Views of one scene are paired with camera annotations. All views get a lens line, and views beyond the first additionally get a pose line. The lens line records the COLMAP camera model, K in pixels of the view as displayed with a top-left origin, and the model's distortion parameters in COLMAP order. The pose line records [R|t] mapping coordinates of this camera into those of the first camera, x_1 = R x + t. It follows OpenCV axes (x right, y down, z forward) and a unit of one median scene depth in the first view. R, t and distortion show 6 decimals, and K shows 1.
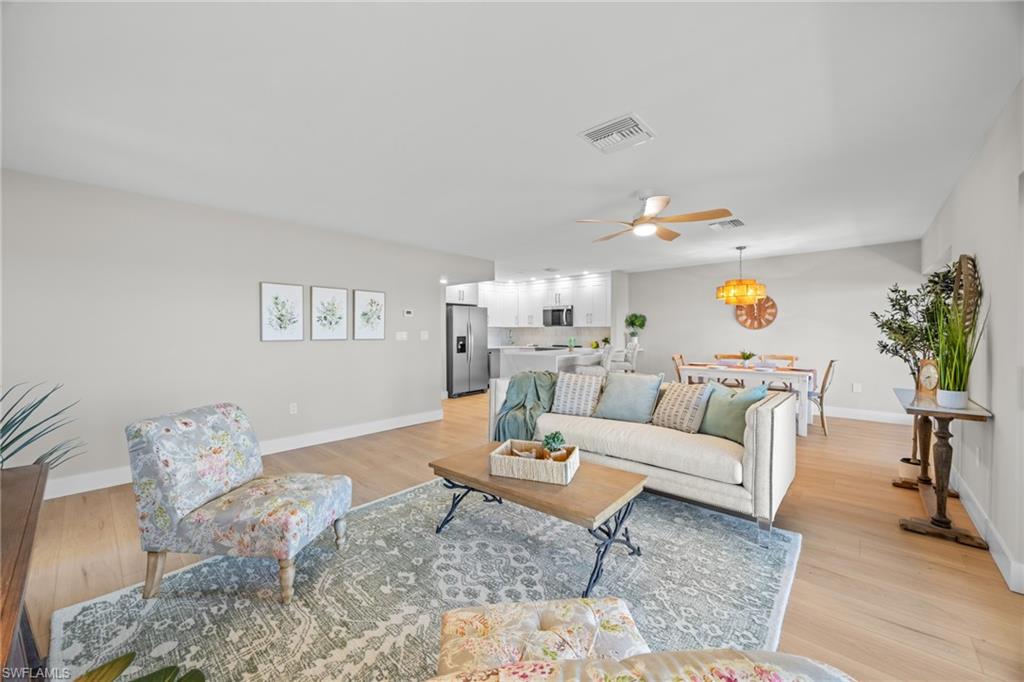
lens RADIAL K [[385.3, 0, 512.3], [0, 385.3, 337.5], [0, 0, 1]] dist [-0.009108, -0.000181]
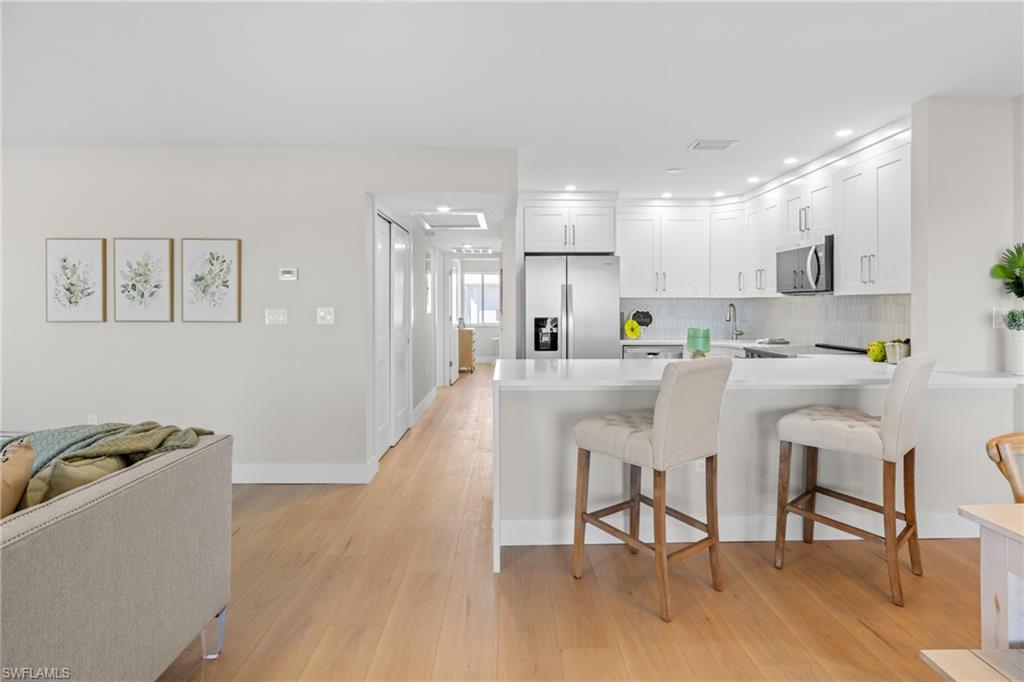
lens RADIAL K [[554.8, 0, 513.7], [0, 554.8, 303.9], [0, 0, 1]] dist [-0.004974, -0.002144]
pose [[0.686929, 0.000819, -0.726724, 0.490374], [-0.012324, 0.999869, -0.010522, -0.017104], [0.726620, 0.016184, 0.686848, 0.673287]]
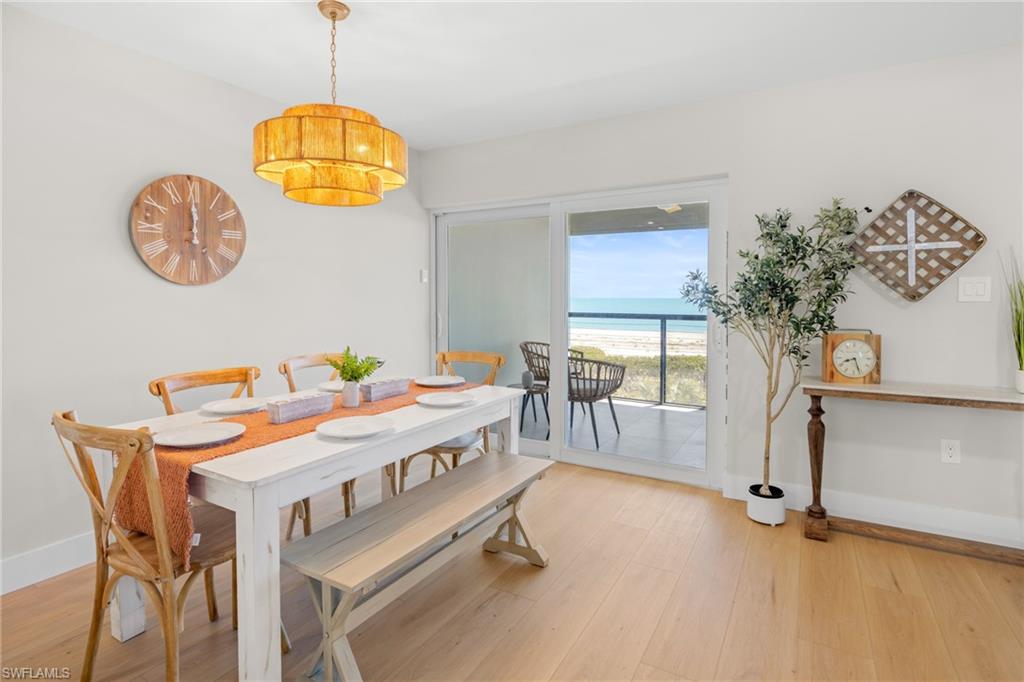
lens RADIAL K [[506.9, 0, 510.2], [0, 506.9, 306.6], [0, 0, 1]] dist [-0.014538, 0.001411]
pose [[-0.205966, -0.014526, 0.978451, 0.178663], [0.014772, 0.999730, 0.017952, -0.007818], [-0.978448, 0.018151, -0.205696, 0.947625]]
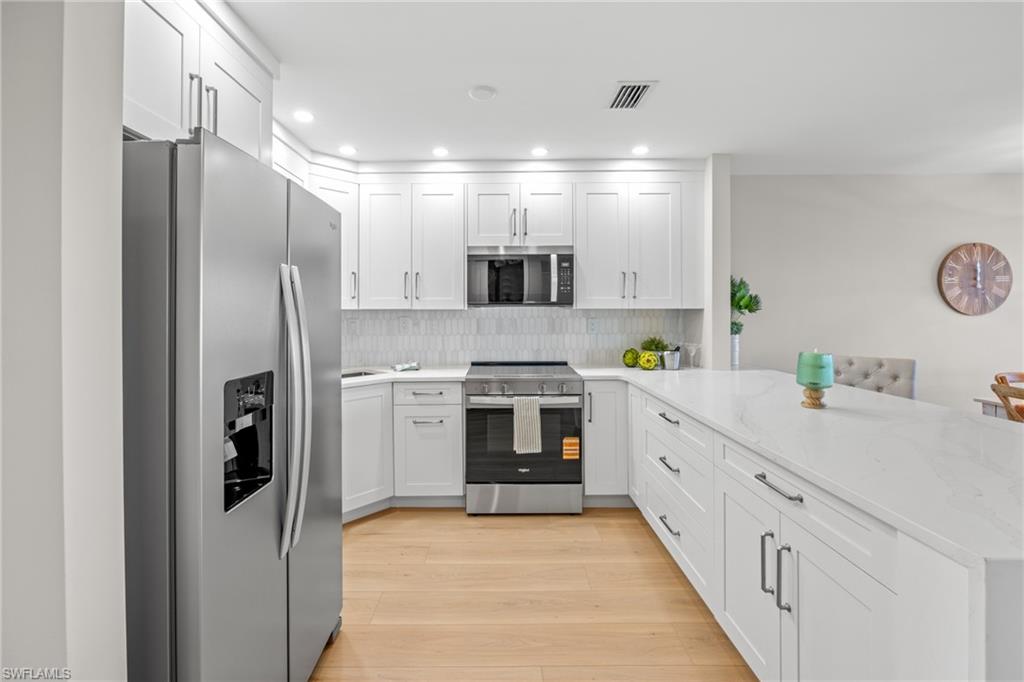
lens RADIAL K [[448.3, 0, 498.4], [0, 448.3, 310.6], [0, 0, 1]] dist [-0.012834, 0.001058]
pose [[0.740811, 0.001348, 0.671713, -0.239519], [0.015513, 0.999697, -0.019116, -0.029637], [-0.671535, 0.024582, 0.740565, 1.140603]]
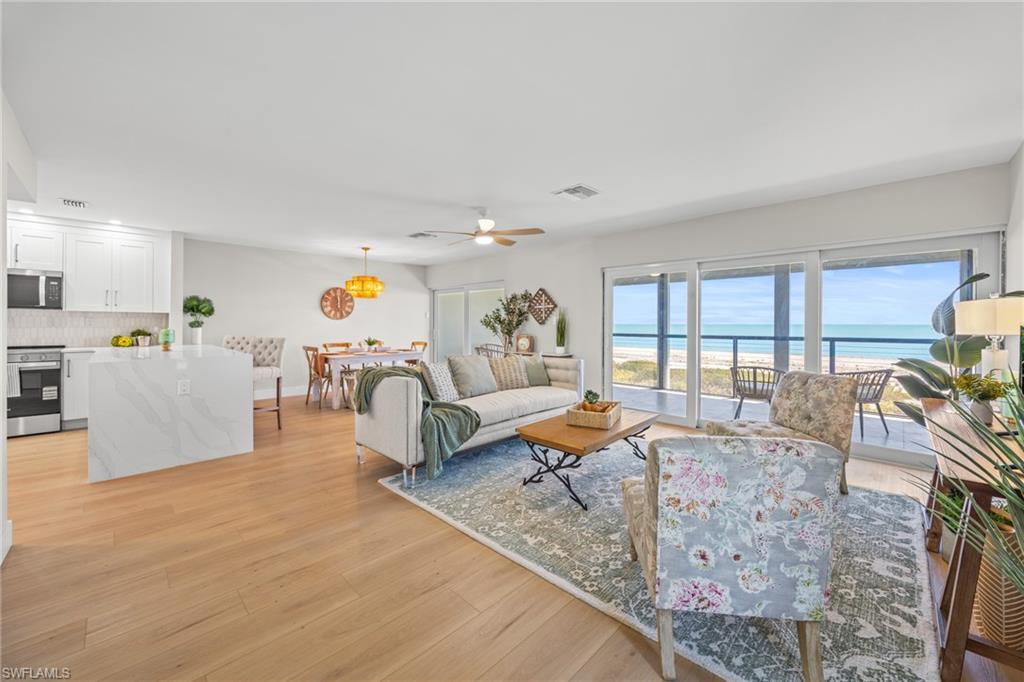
lens RADIAL K [[399.4, 0, 511.6], [0, 399.4, 324.0], [0, 0, 1]] dist [-0.004087, 0.000640]
pose [[0.048567, 0.000687, 0.998820, -0.573597], [0.012229, 0.999924, -0.001283, -0.000584], [-0.998745, 0.012277, 0.048555, 0.507989]]
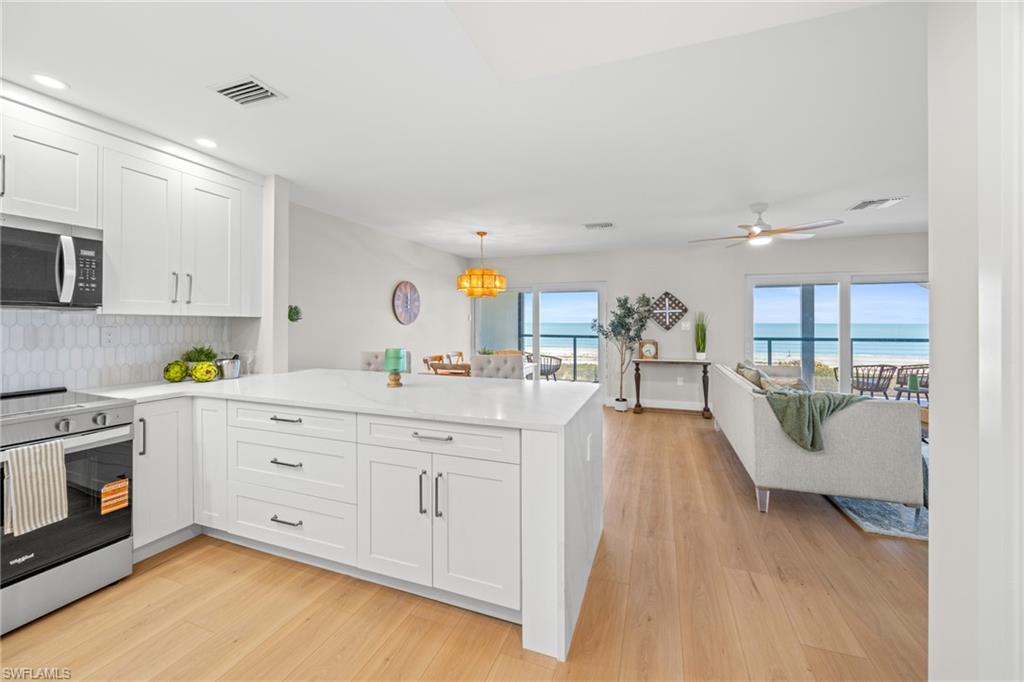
lens RADIAL K [[399.4, 0, 511.8], [0, 399.4, 321.6], [0, 0, 1]] dist [-0.004087, 0.000640]
pose [[-0.375441, 0.006090, 0.926826, -0.287989], [0.014713, 0.999892, -0.000611, -0.027538], [-0.926729, 0.013407, -0.375490, 1.282689]]
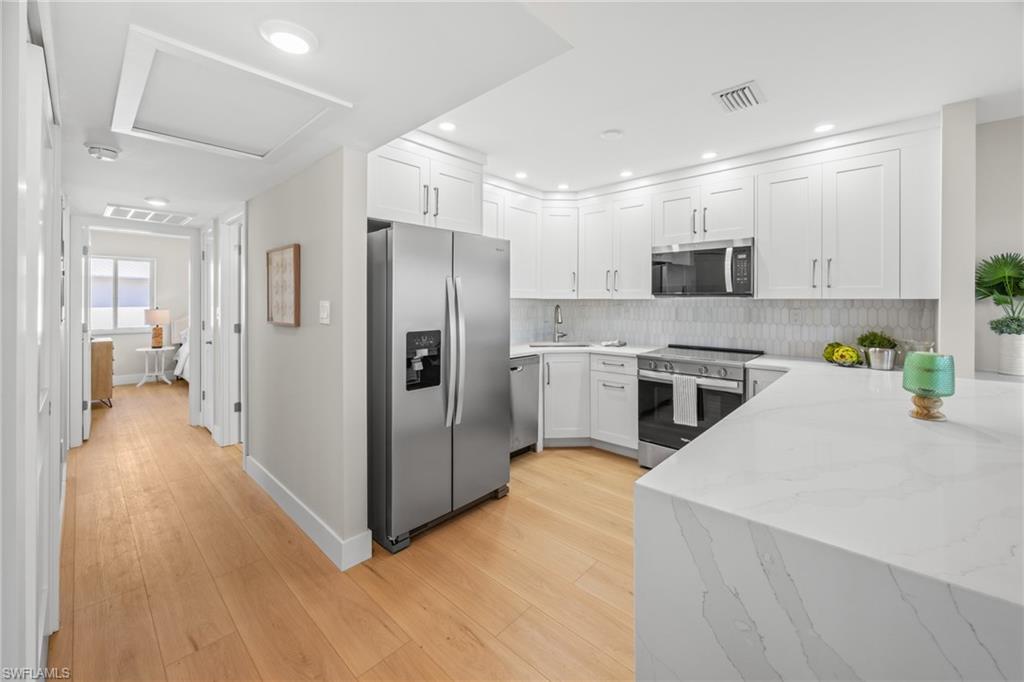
lens RADIAL K [[399.4, 0, 518.5], [0, 399.4, 301.9], [0, 0, 1]] dist [-0.004087, 0.000640]
pose [[0.999985, 0.004067, 0.003688, -0.086796], [-0.004001, 0.999834, -0.017756, -0.026844], [-0.003760, 0.017741, 0.999836, 0.972566]]
